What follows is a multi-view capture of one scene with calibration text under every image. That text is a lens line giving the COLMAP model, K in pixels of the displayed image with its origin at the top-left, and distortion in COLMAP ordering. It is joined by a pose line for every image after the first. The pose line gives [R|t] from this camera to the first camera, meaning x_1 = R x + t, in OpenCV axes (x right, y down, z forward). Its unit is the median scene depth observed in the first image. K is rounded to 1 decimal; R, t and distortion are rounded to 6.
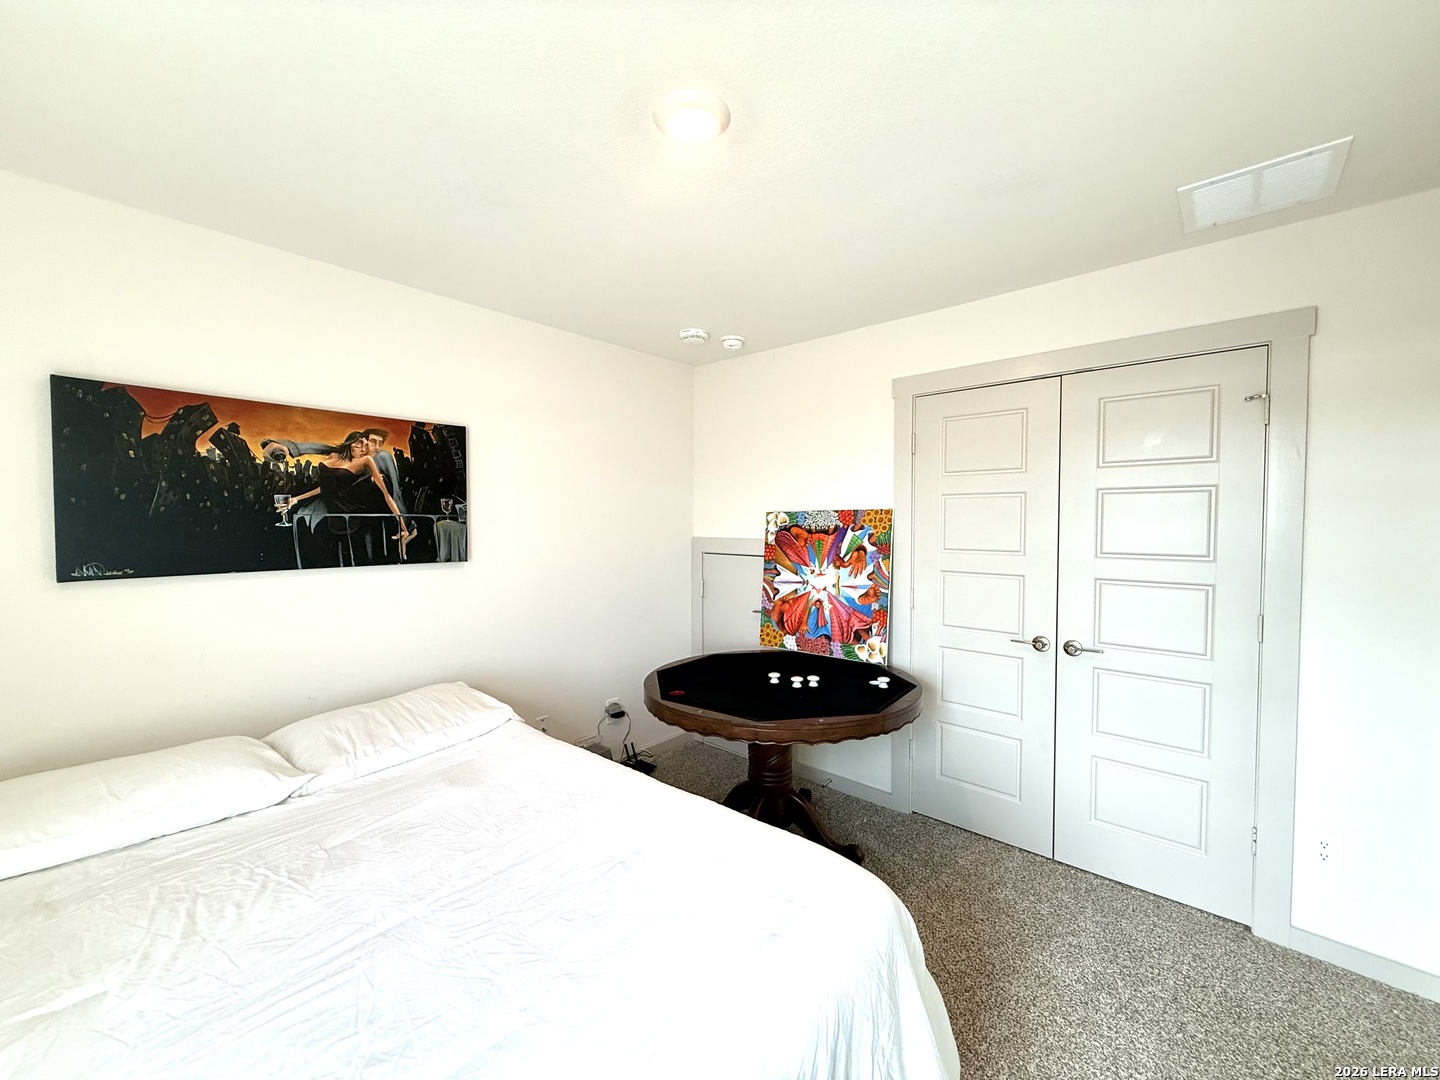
lens RADIAL K [[574.0, 0, 720.0], [0, 574.0, 540.0], [0, 0, 1]] dist [0.002446, -0.000406]
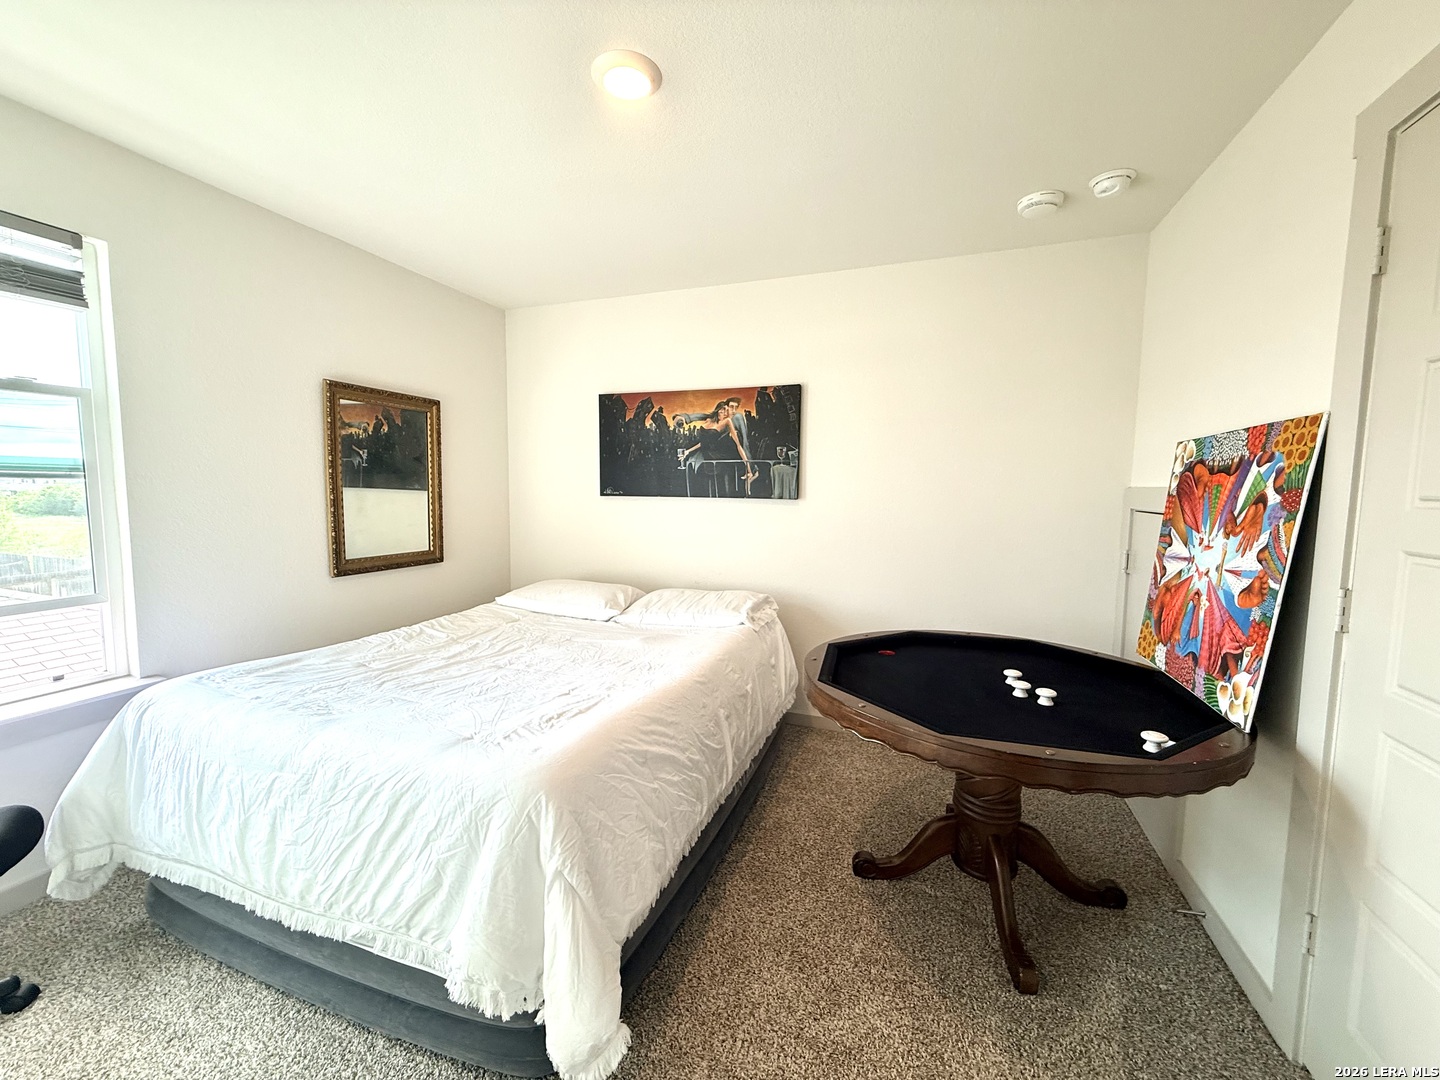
lens RADIAL K [[574.0, 0, 720.0], [0, 574.0, 540.0], [0, 0, 1]] dist [0.002446, -0.000406]
pose [[0.368526, 0.088224, -0.925422, 0.605399], [-0.040505, 0.996065, 0.078829, 0.033469], [0.928735, 0.008434, 0.370649, 0.415088]]
